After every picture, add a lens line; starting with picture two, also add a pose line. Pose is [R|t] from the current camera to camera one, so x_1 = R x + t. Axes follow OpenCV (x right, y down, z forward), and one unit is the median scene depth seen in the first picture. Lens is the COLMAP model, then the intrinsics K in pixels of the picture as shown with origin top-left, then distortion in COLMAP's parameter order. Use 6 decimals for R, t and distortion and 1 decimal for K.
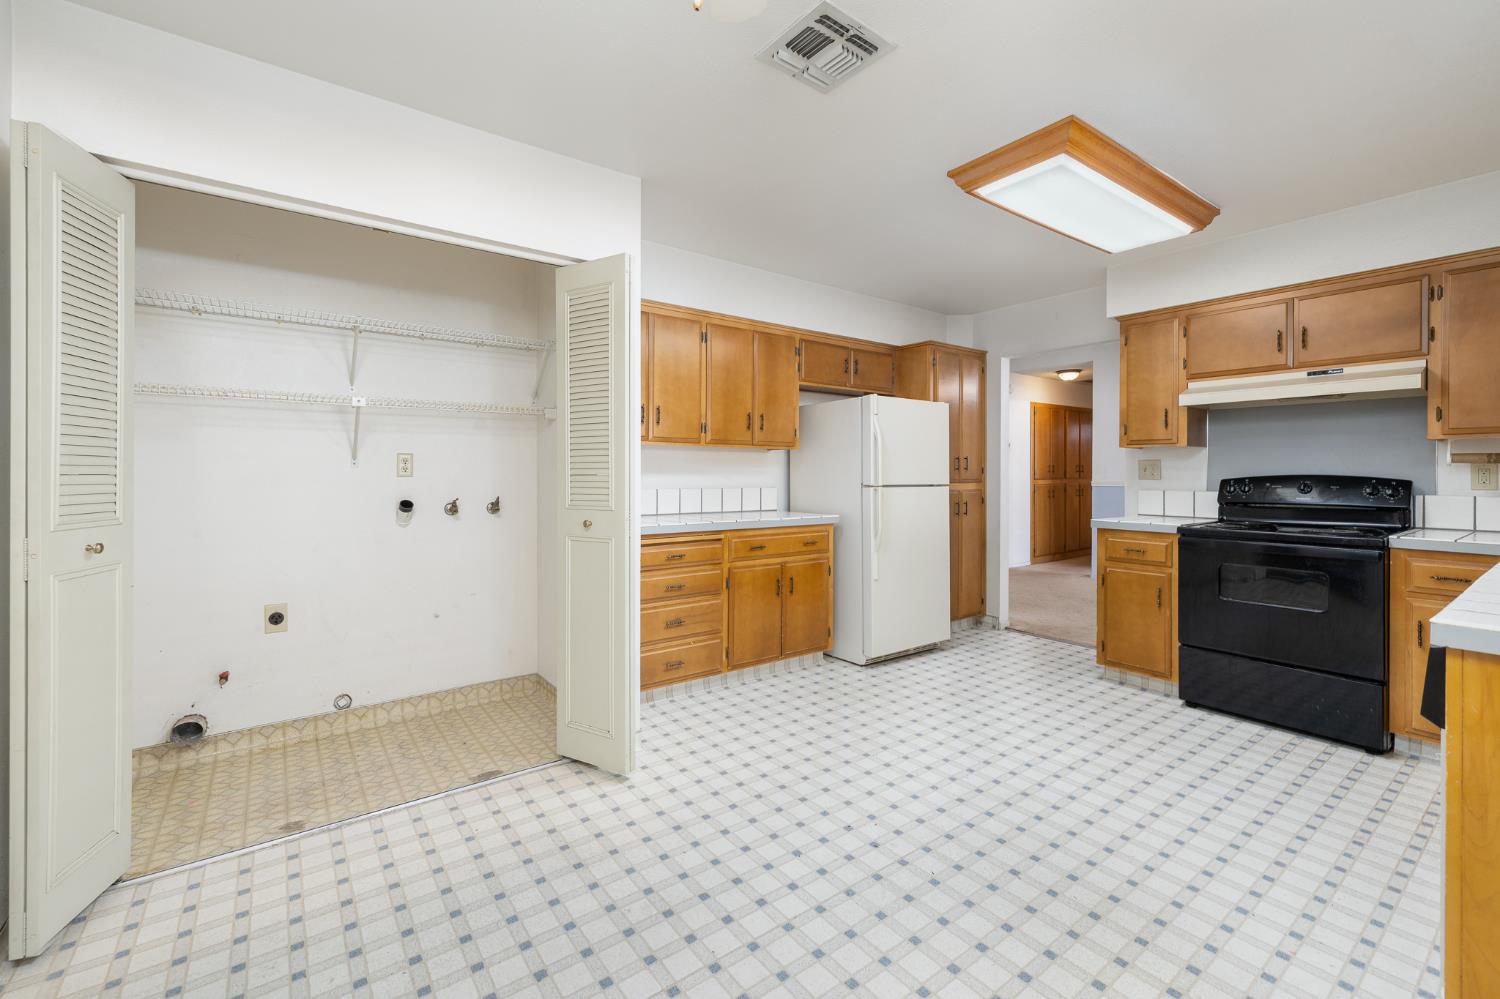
lens RADIAL K [[631.1, 0, 746.9], [0, 631.1, 463.9], [0, 0, 1]] dist [-0.001545, -0.000142]
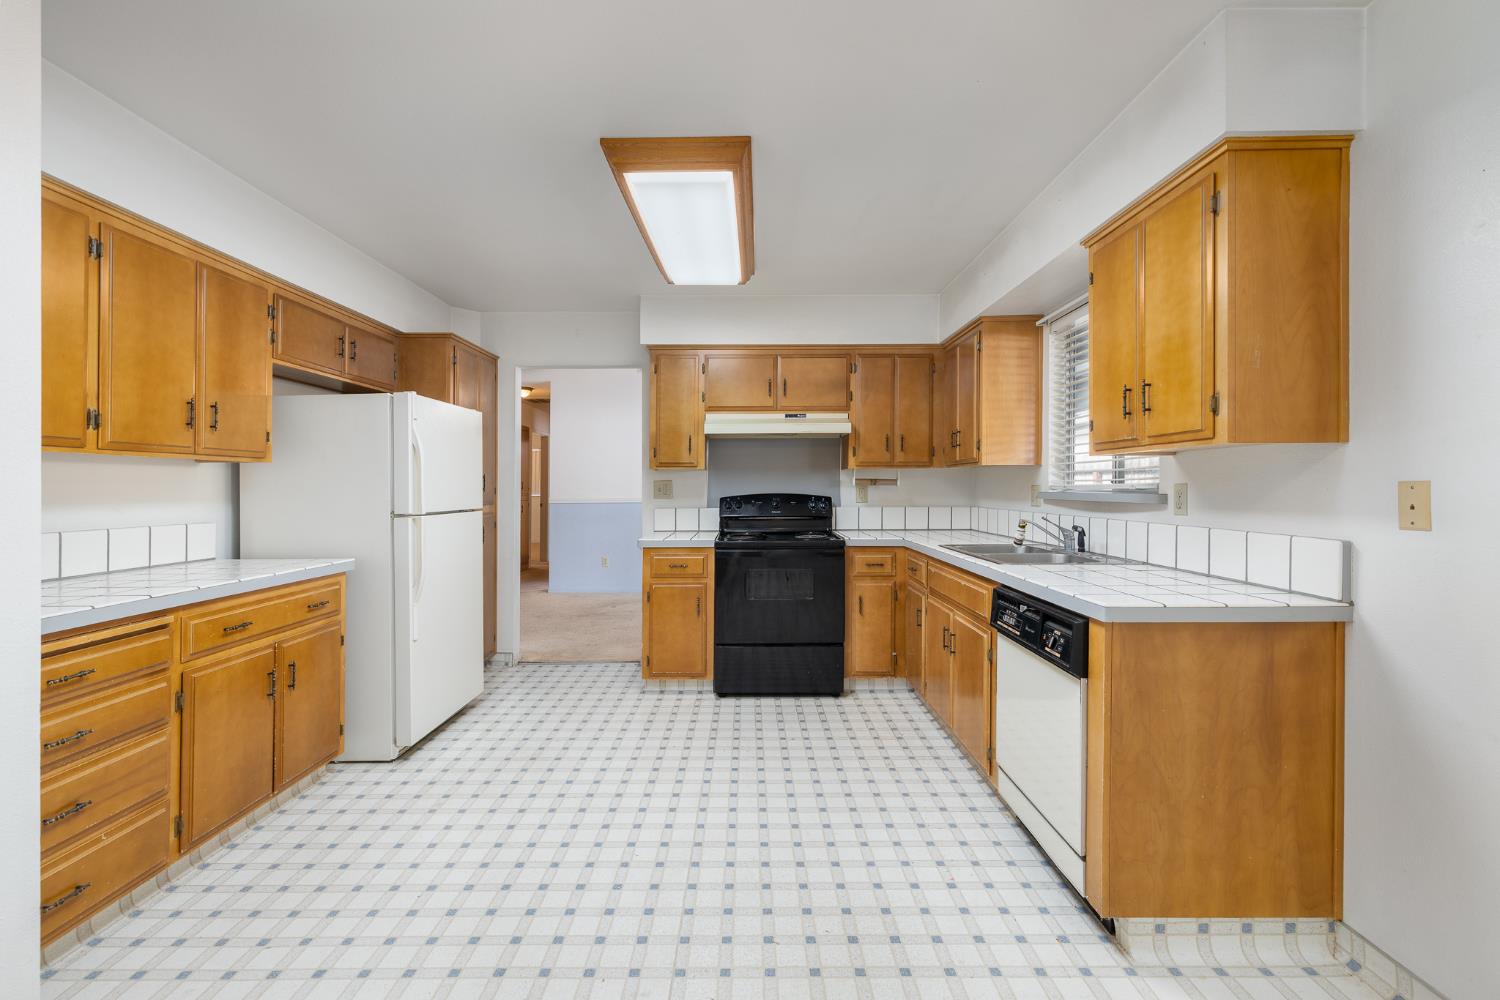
lens RADIAL K [[631.1, 0, 747.6], [0, 631.1, 481.5], [0, 0, 1]] dist [-0.001545, -0.000142]
pose [[0.595931, 0.001257, 0.803035, -0.172885], [-0.005553, 0.999981, 0.002555, -0.009398], [-0.803017, -0.005982, 0.595927, 0.255855]]
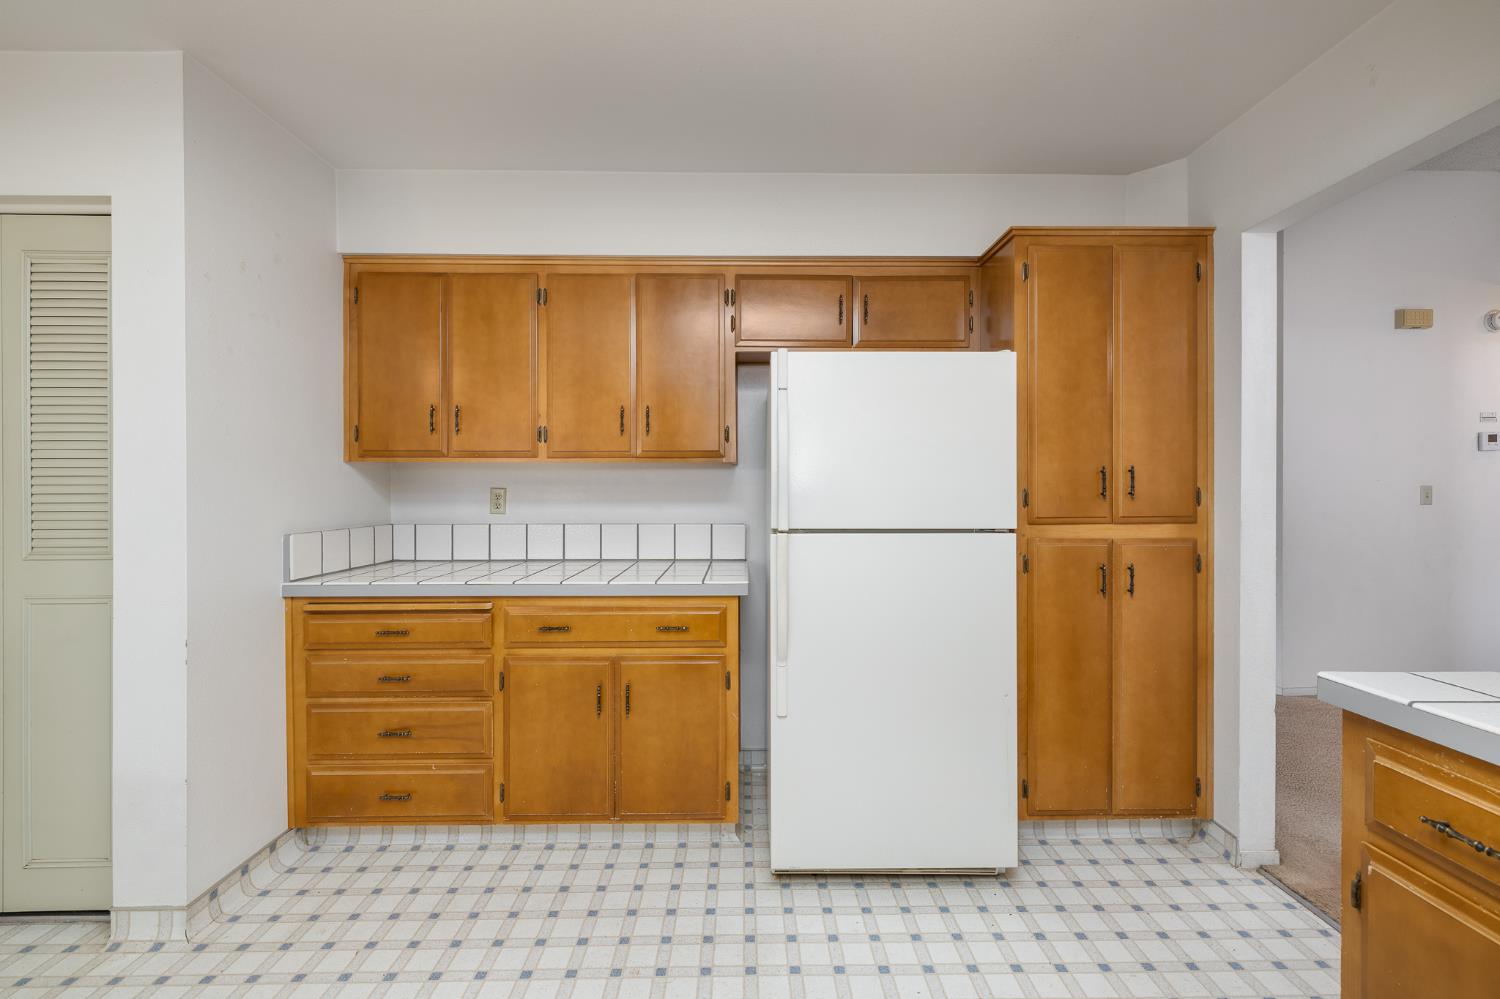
lens RADIAL K [[631.1, 0, 754.5], [0, 631.1, 483.0], [0, 0, 1]] dist [-0.001545, -0.000142]
pose [[0.812980, -0.008155, -0.582234, 0.517692], [0.010733, 0.999942, 0.000981, -0.004136], [0.582192, -0.007046, 0.813021, 0.620009]]
